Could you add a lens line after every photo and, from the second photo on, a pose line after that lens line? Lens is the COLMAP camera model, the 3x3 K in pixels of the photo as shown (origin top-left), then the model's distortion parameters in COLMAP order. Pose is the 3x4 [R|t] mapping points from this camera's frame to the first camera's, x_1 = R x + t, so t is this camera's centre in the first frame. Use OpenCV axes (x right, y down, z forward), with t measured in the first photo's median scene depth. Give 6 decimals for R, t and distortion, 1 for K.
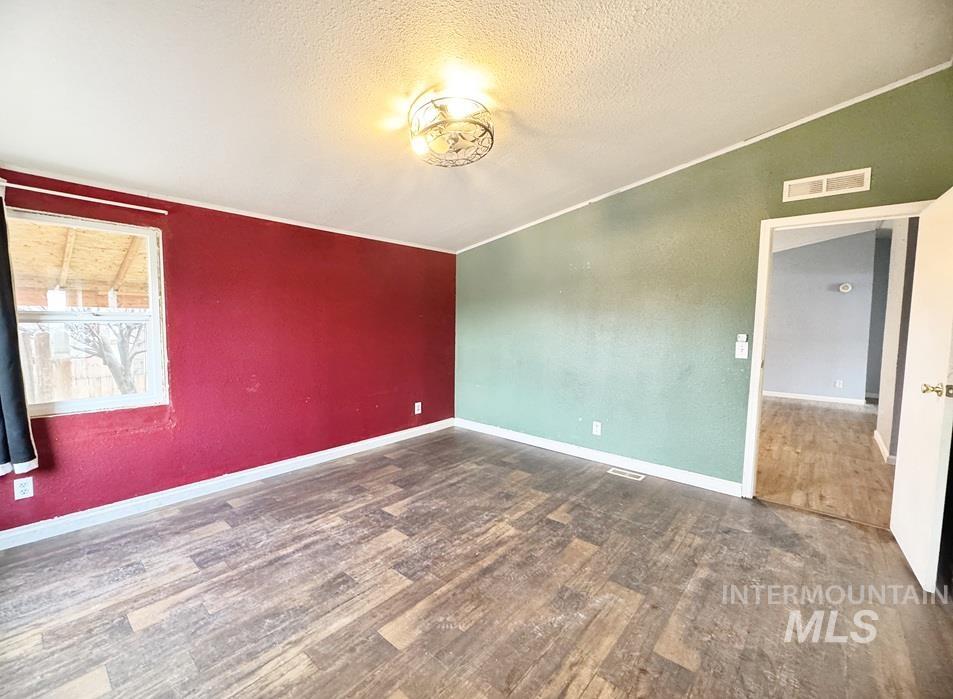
lens RADIAL K [[391.4, 0, 472.0], [0, 391.4, 347.7], [0, 0, 1]] dist [0.003906, -0.000290]
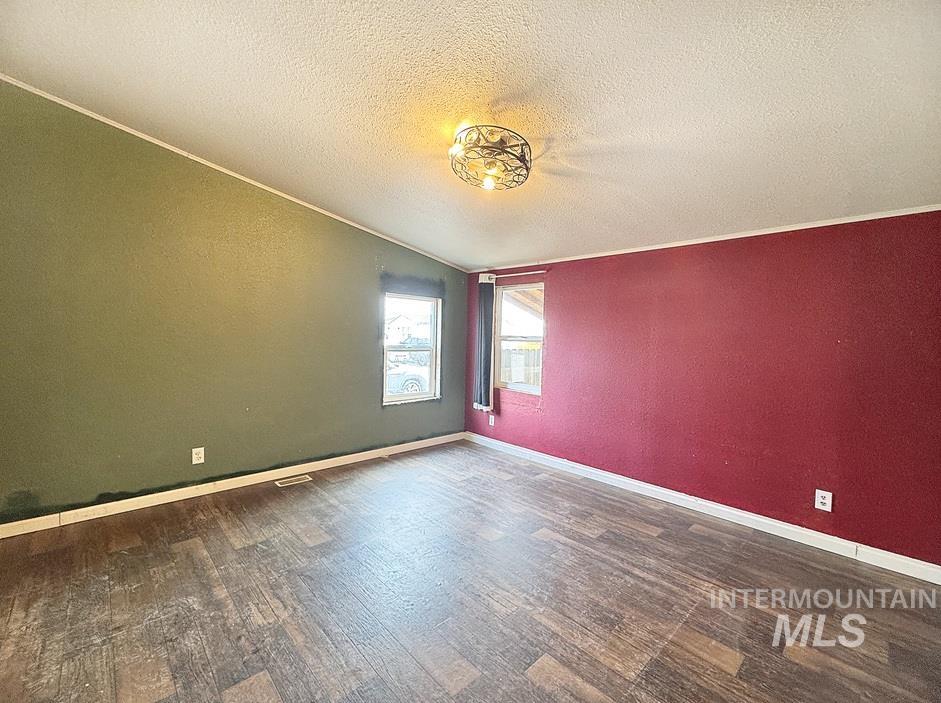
lens RADIAL K [[386.5, 0, 466.5], [0, 386.5, 350.6], [0, 0, 1]] dist [0.003906, -0.000290]
pose [[-0.071622, 0.025371, -0.997109, 0.699815], [-0.094783, 0.994979, 0.032125, -0.049593], [0.992918, 0.096810, -0.068858, 0.759004]]
